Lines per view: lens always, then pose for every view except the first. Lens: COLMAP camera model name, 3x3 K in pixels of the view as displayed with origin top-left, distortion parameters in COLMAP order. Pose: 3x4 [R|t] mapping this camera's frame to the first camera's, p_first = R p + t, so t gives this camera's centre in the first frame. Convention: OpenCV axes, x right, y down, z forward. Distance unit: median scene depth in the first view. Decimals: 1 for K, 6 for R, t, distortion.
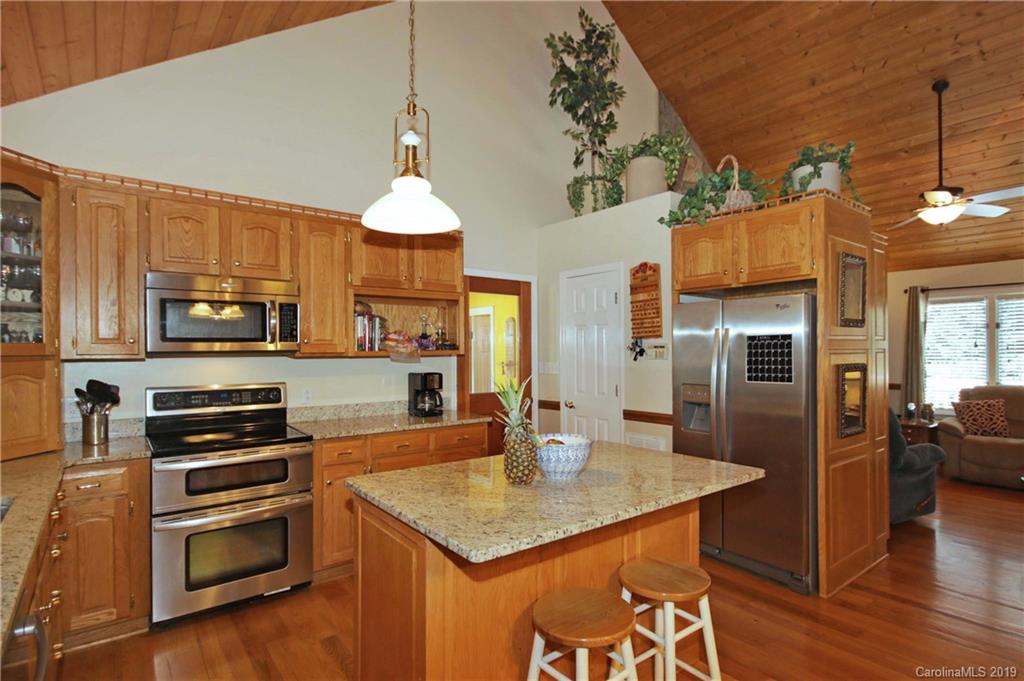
lens RADIAL K [[523.2, 0, 536.2], [0, 523.2, 349.4], [0, 0, 1]] dist [0.000103, -0.001006]
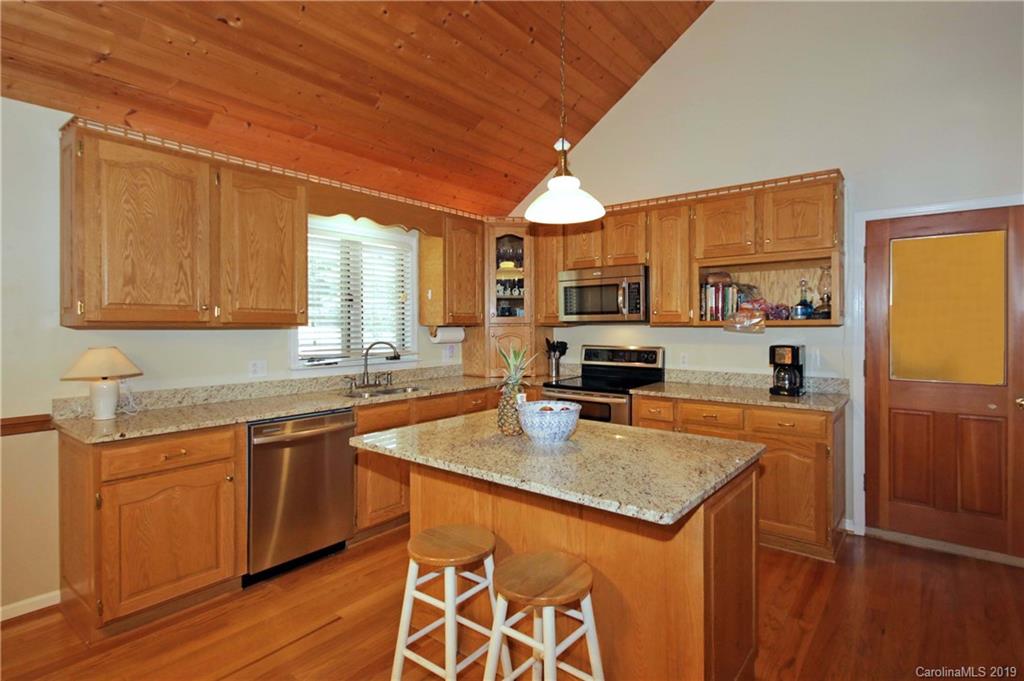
lens RADIAL K [[518.7, 0, 534.3], [0, 518.7, 327.6], [0, 0, 1]] dist [0.000262, 0.000106]
pose [[0.230385, 0.009819, -0.973050, 0.665154], [0.003682, 0.999933, 0.010962, 0.004309], [0.973093, -0.006109, 0.230333, 0.480104]]
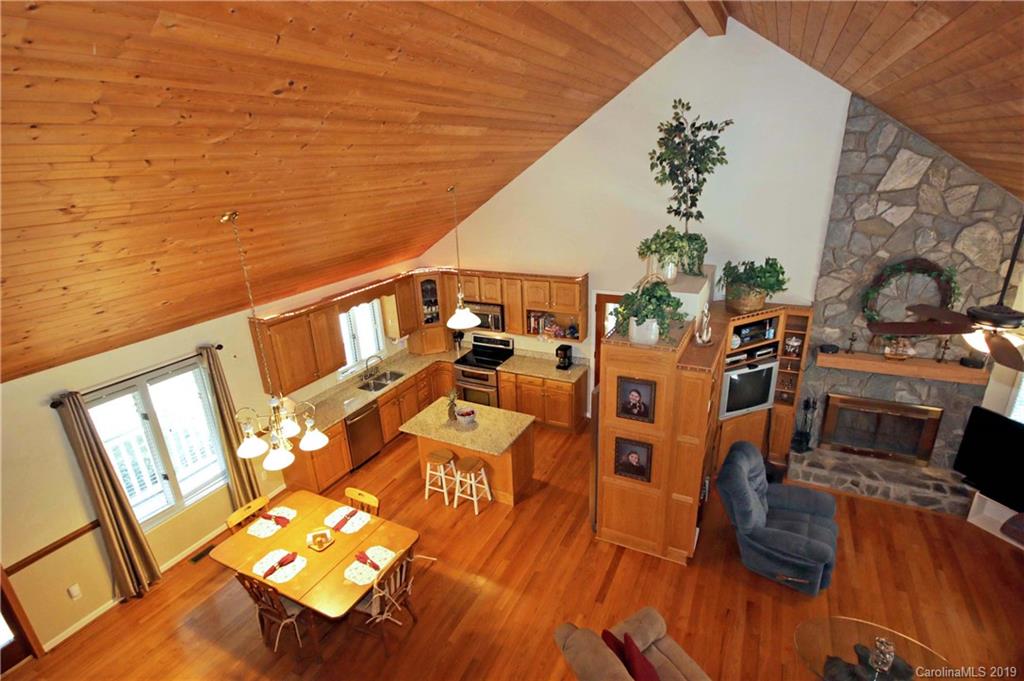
lens RADIAL K [[507.6, 0, 508.7], [0, 507.6, 357.8], [0, 0, 1]] dist [-0.000137, -0.000519]
pose [[0.401406, 0.324717, -0.856406, 1.684418], [0.038256, 0.928283, 0.369901, -0.785929], [0.915101, -0.181243, 0.360197, 0.138919]]
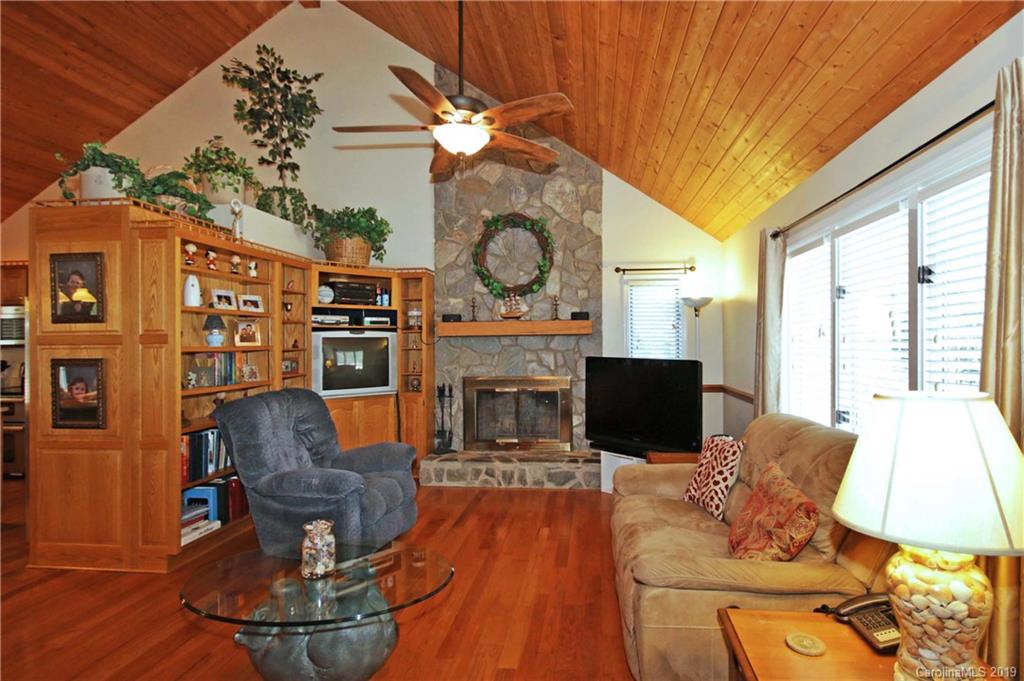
lens RADIAL K [[523.2, 0, 536.2], [0, 523.2, 349.4], [0, 0, 1]] dist [0.000103, -0.001006]
pose [[0.703502, 0.011742, -0.710596, 1.930808], [-0.001234, 0.999882, 0.015300, 0.005918], [0.710692, -0.009886, 0.703434, 0.922430]]
